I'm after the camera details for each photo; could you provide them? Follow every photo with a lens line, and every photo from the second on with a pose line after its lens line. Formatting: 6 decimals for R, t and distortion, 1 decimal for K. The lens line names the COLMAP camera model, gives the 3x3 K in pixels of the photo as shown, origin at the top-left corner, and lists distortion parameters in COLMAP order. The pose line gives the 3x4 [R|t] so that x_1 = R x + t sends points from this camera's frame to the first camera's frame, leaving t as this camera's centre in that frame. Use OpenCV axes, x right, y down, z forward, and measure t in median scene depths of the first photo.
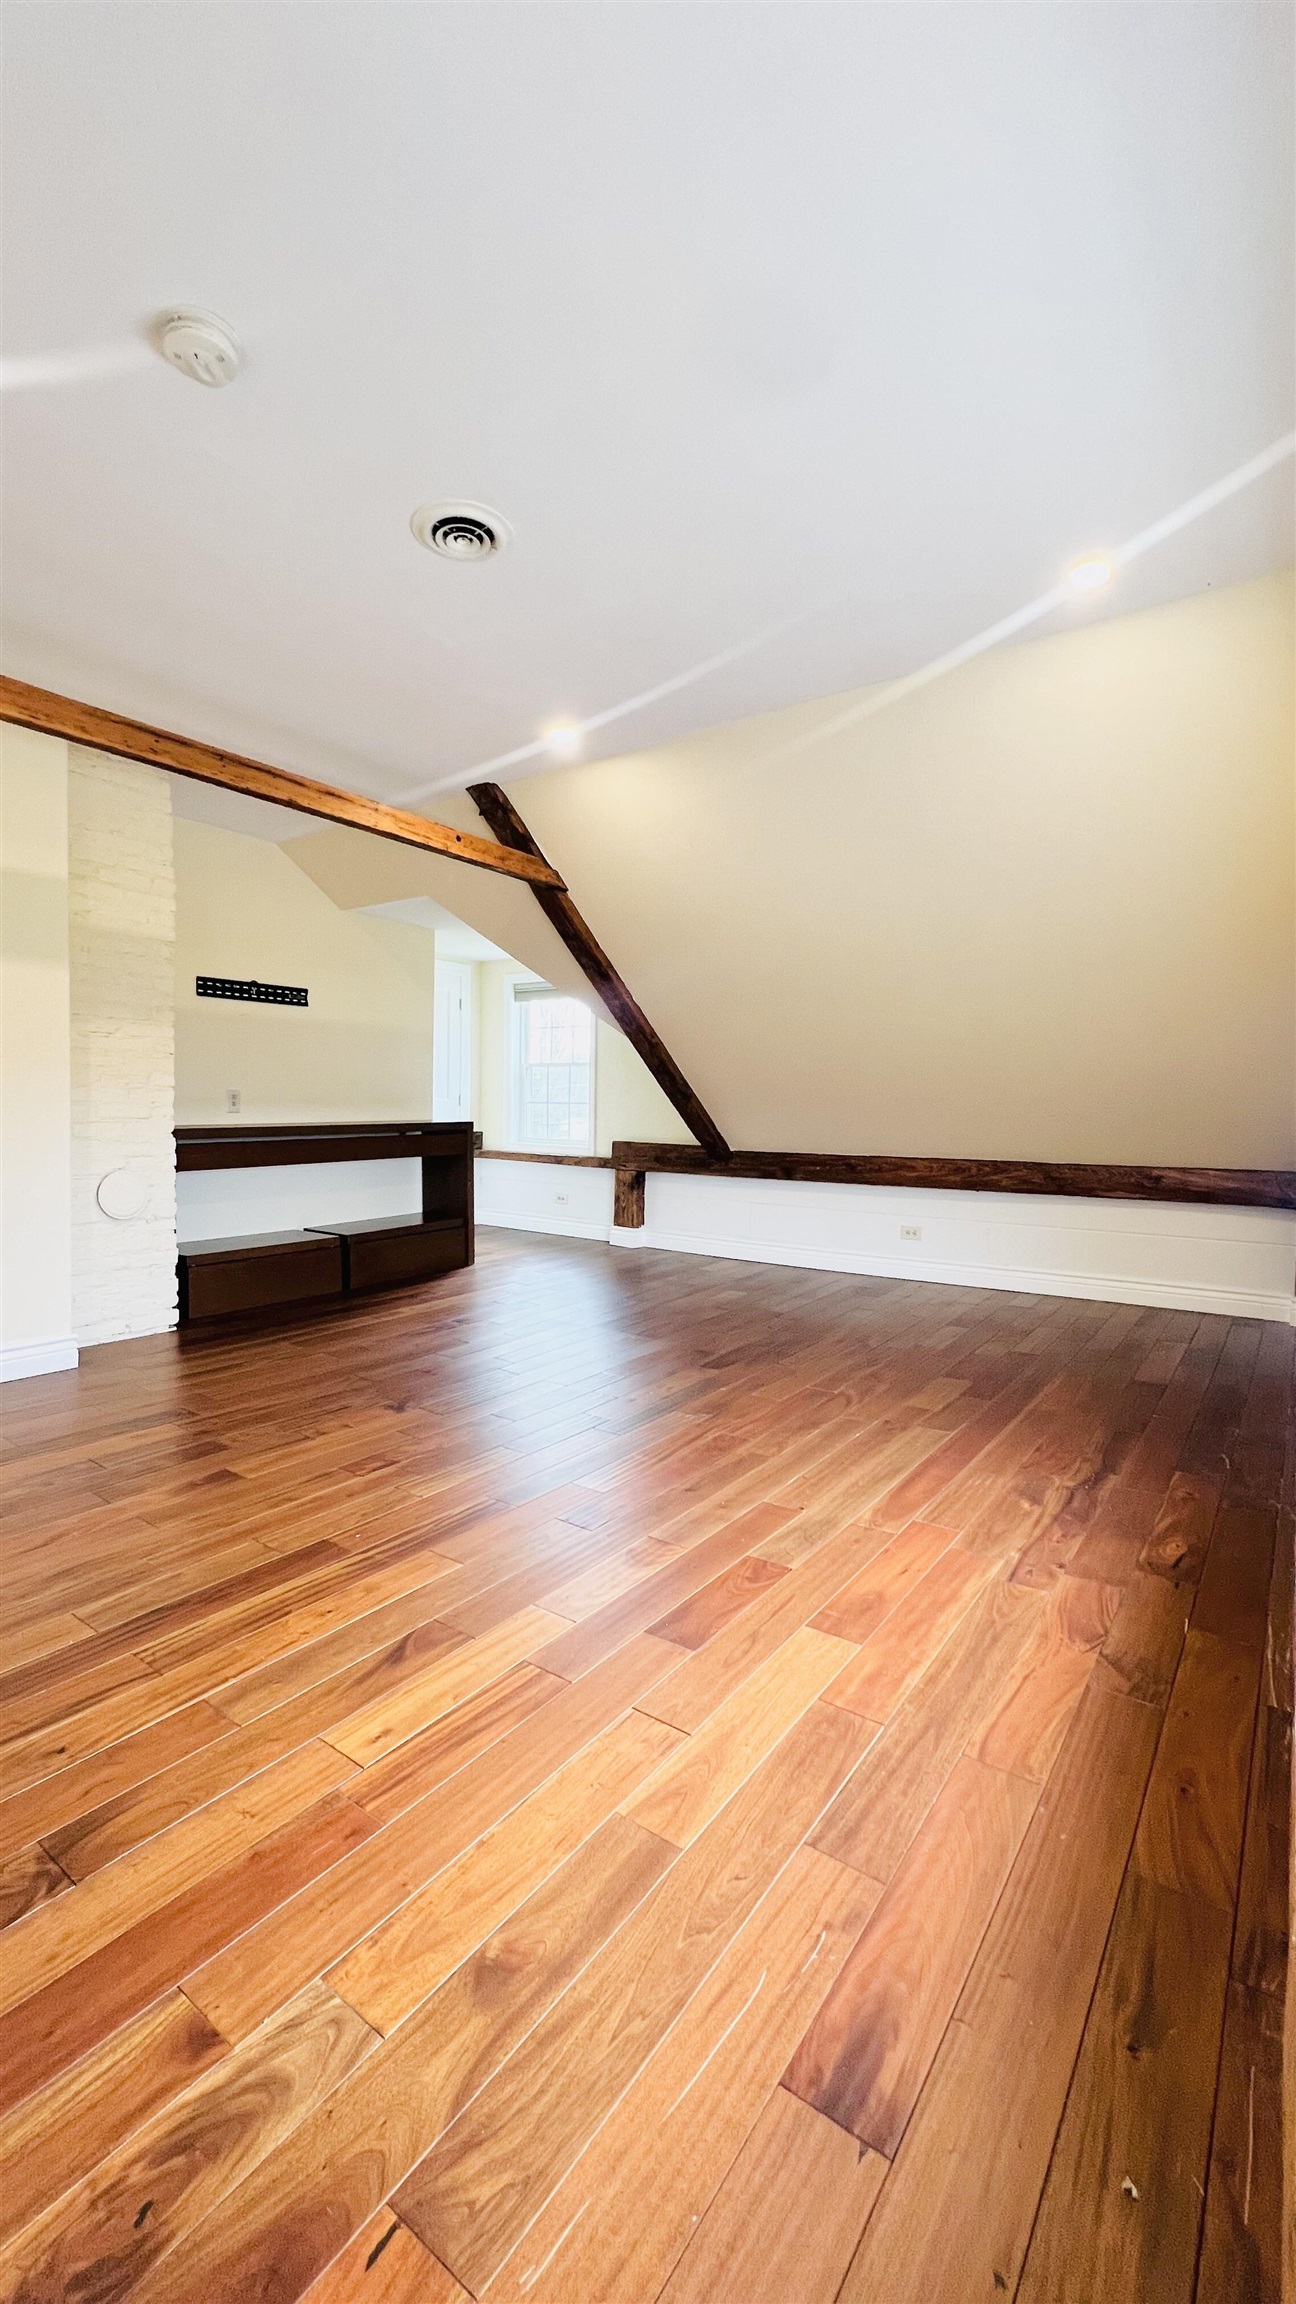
lens RADIAL K [[923.2, 0, 648.0], [0, 923.2, 1152.0], [0, 0, 1]] dist [-0.000561, 0.000311]
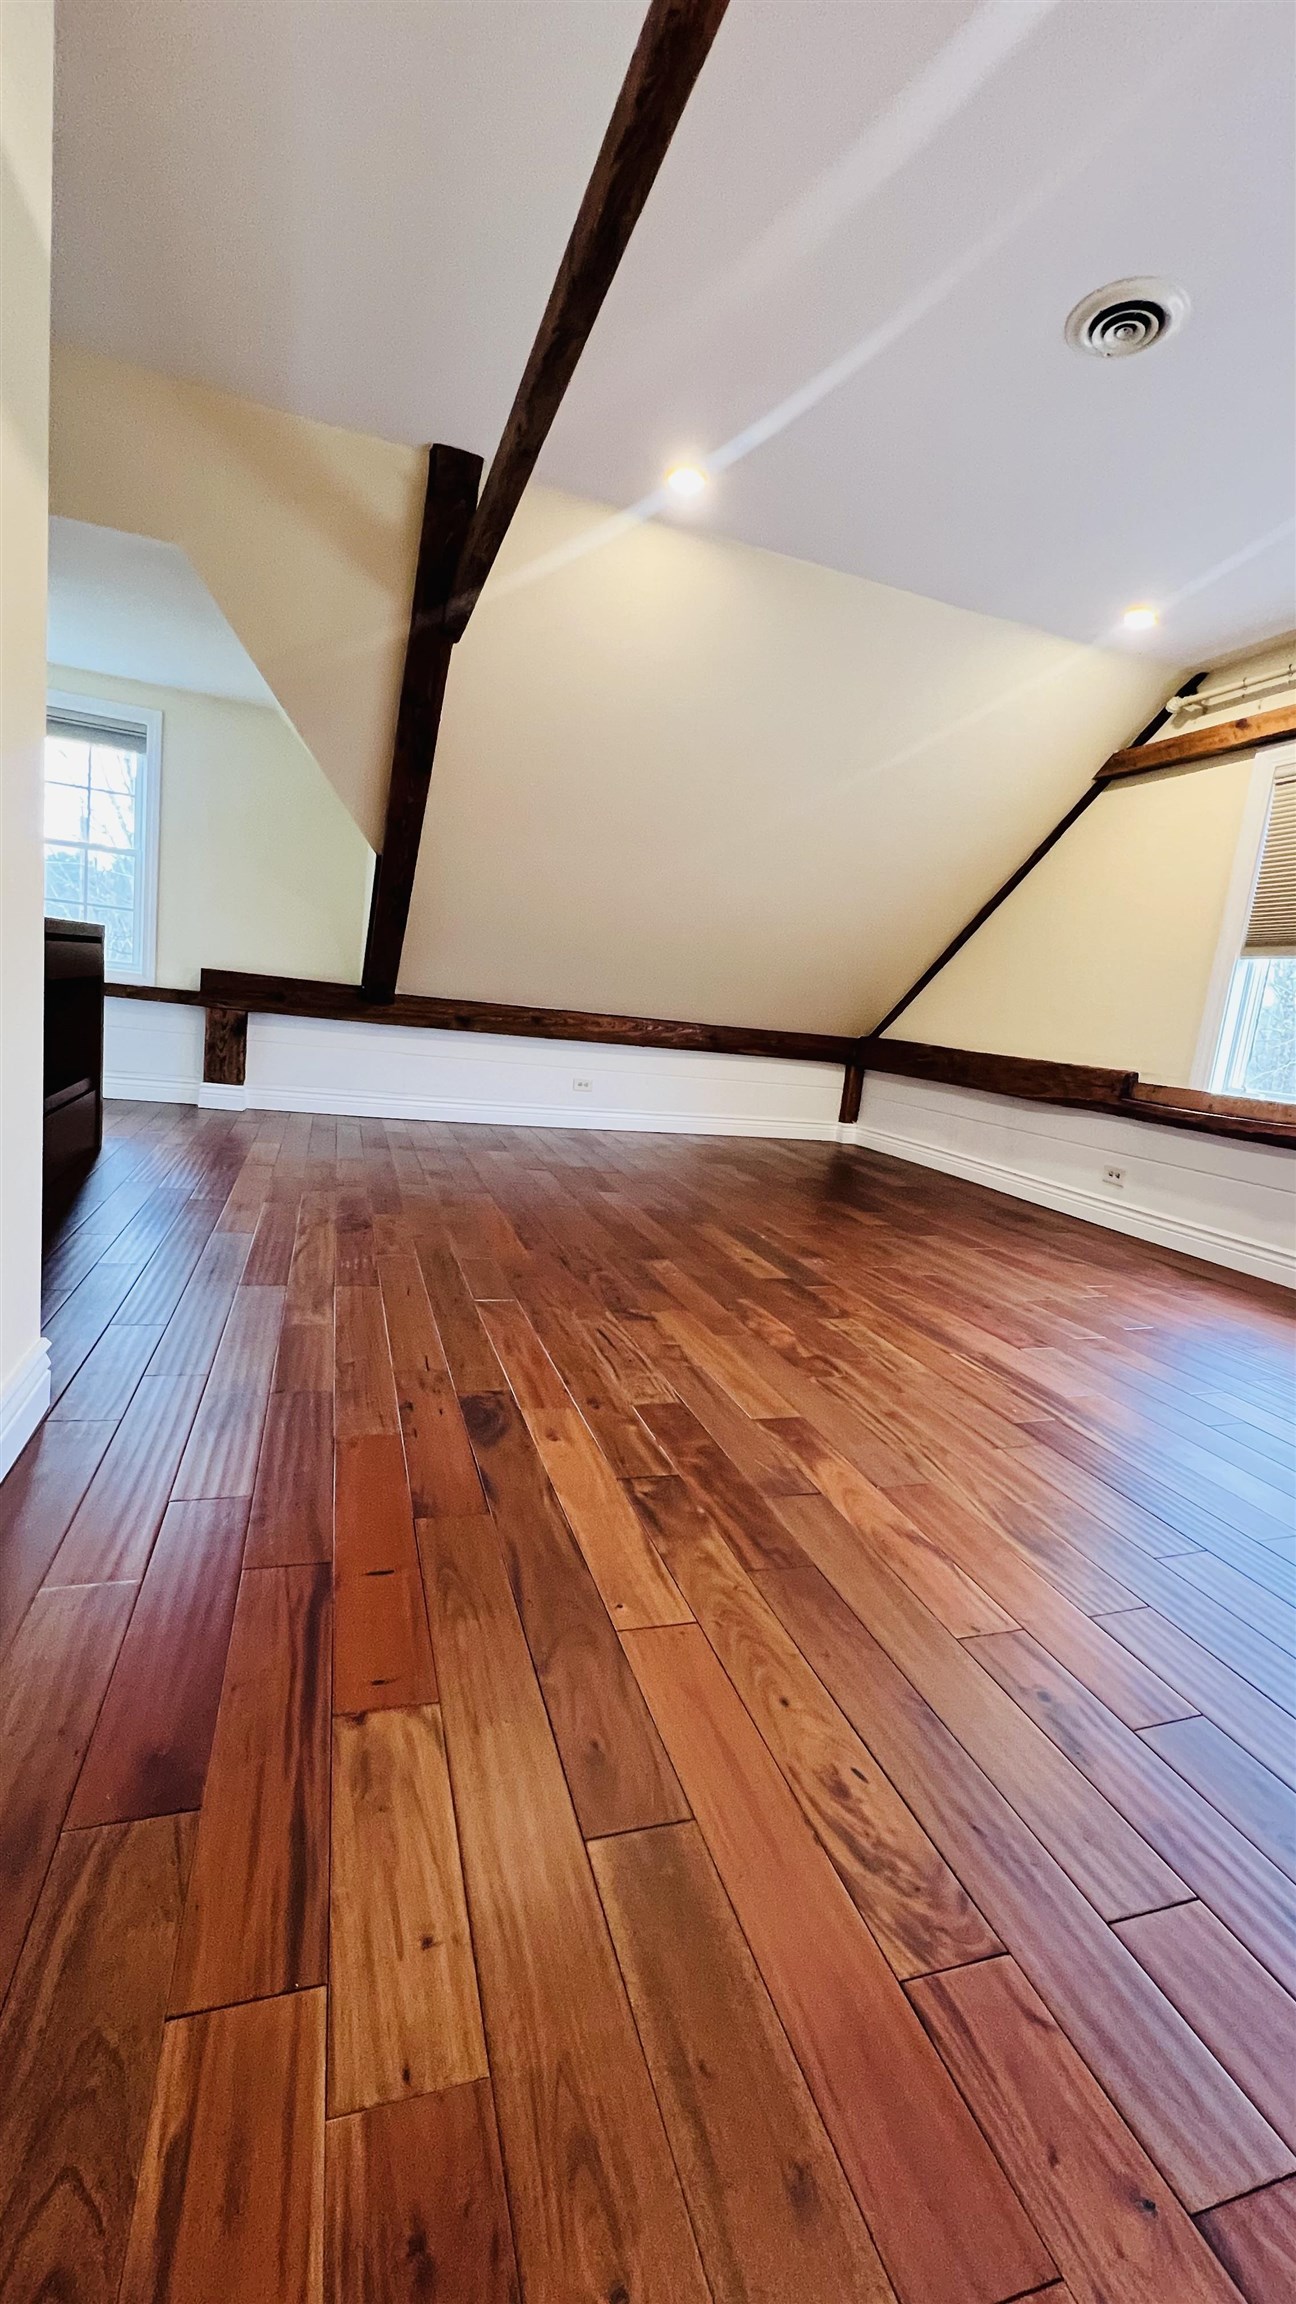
lens RADIAL K [[932.0, 0, 650.3], [0, 932.0, 1148.5], [0, 0, 1]] dist [0.000987, 0.000375]
pose [[0.579777, -0.078586, 0.810977, -0.505547], [-0.059429, 0.988608, 0.138285, 0.006939], [-0.812605, -0.128370, 0.568502, 0.294135]]
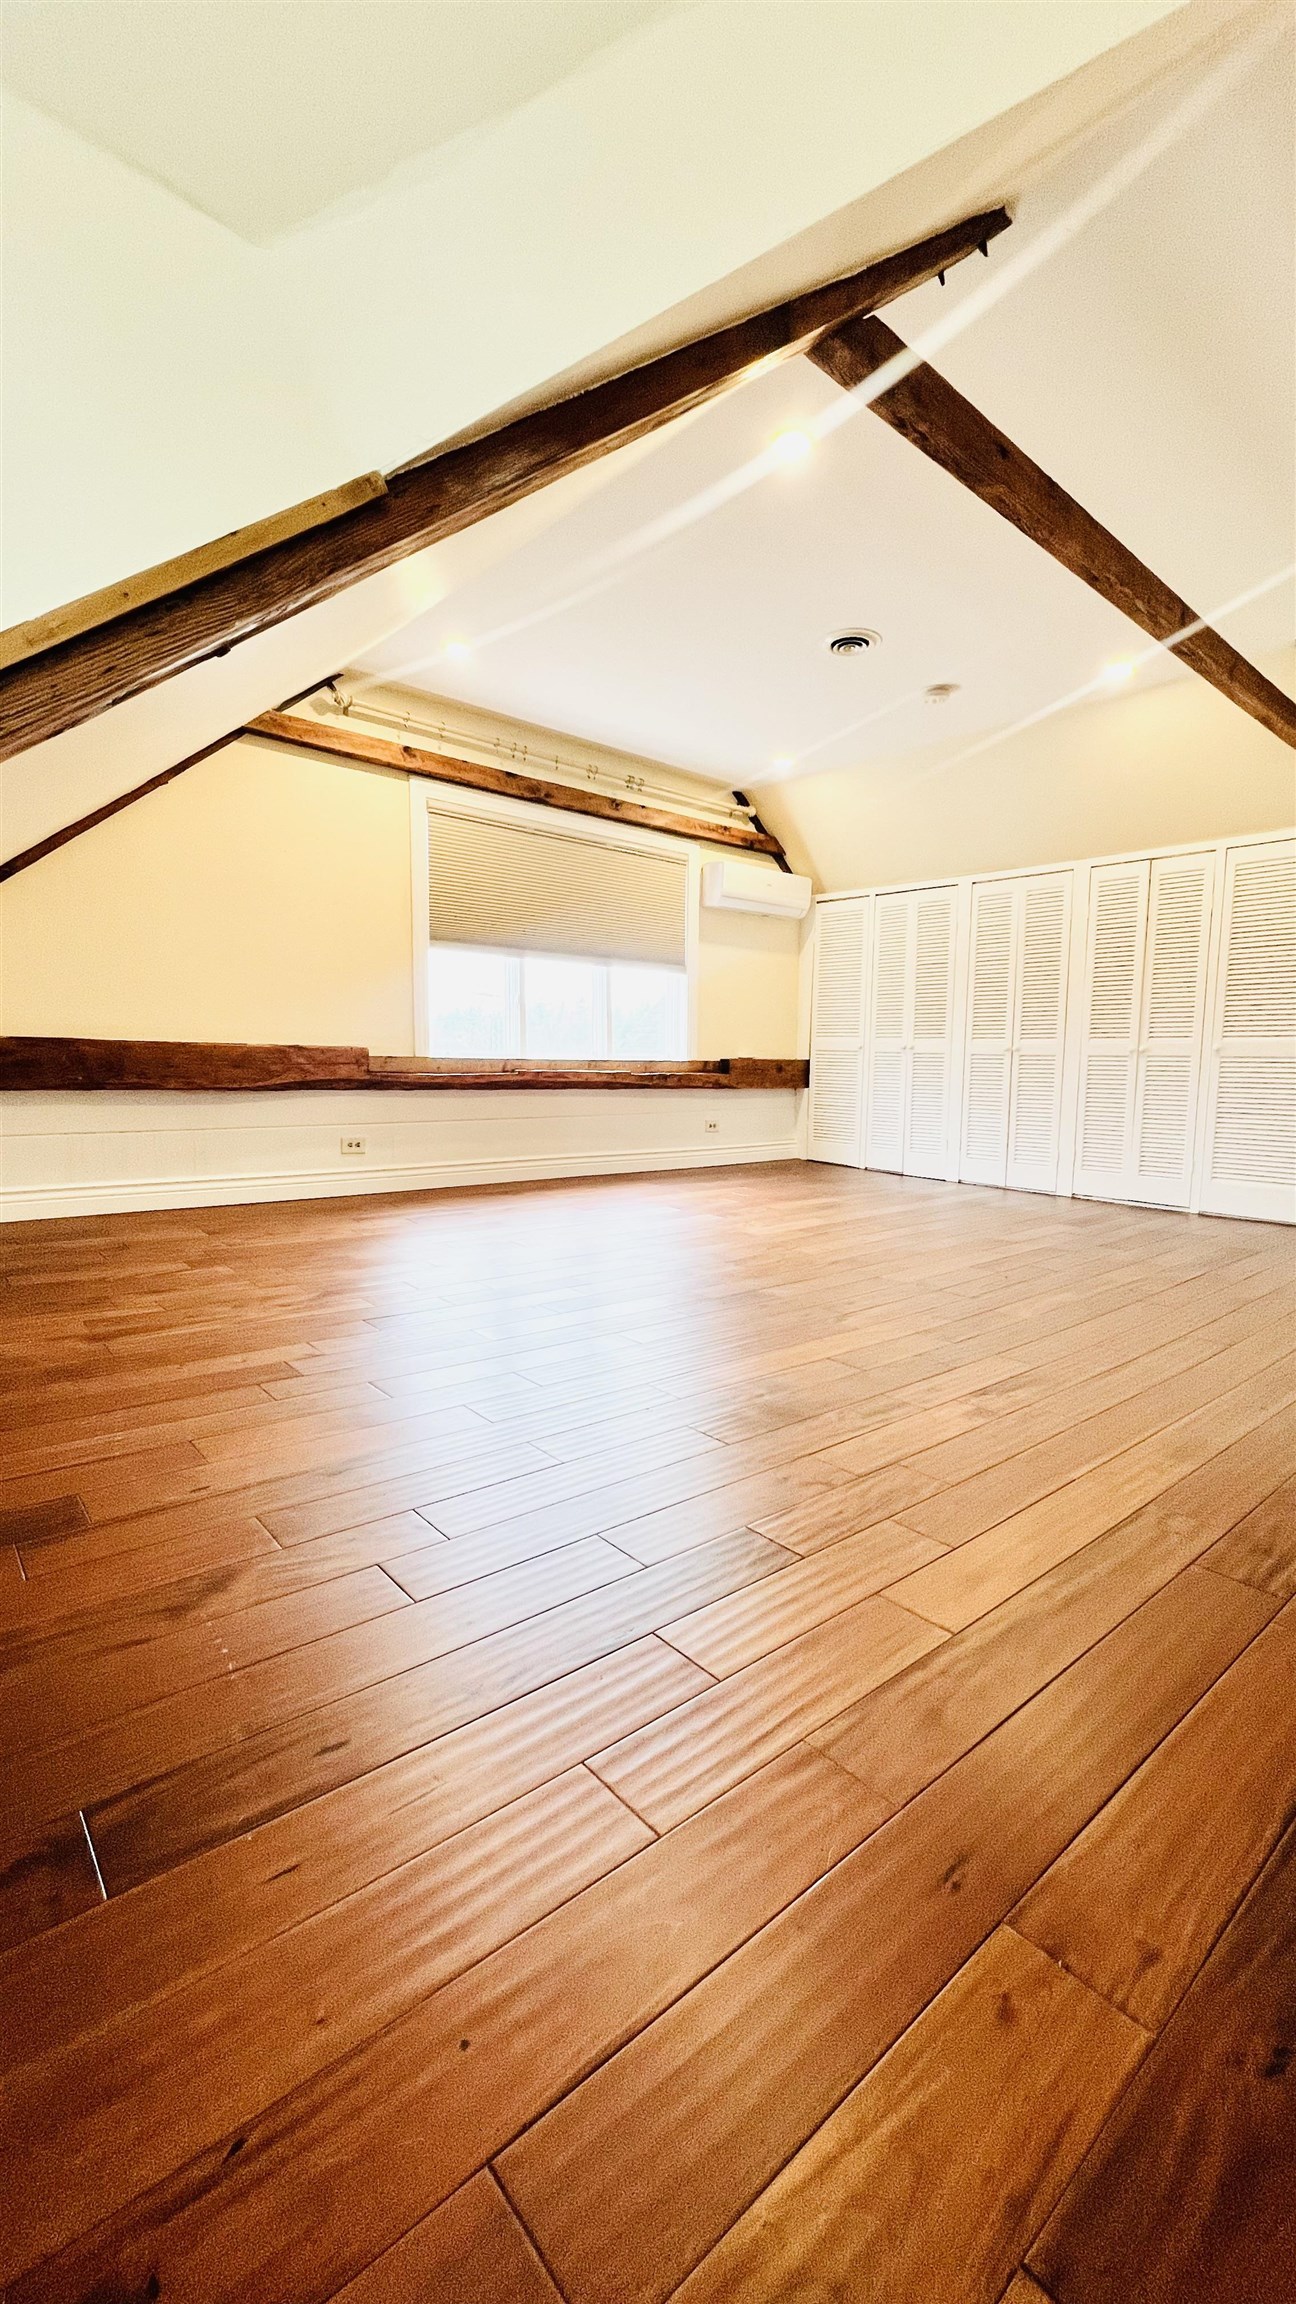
lens RADIAL K [[923.2, 0, 648.0], [0, 923.2, 1152.0], [0, 0, 1]] dist [-0.000561, 0.000311]
pose [[-0.972100, -0.052901, 0.228526, -0.131691], [-0.019842, 0.989291, 0.144604, -0.002652], [-0.233728, 0.136035, -0.962739, 1.061114]]
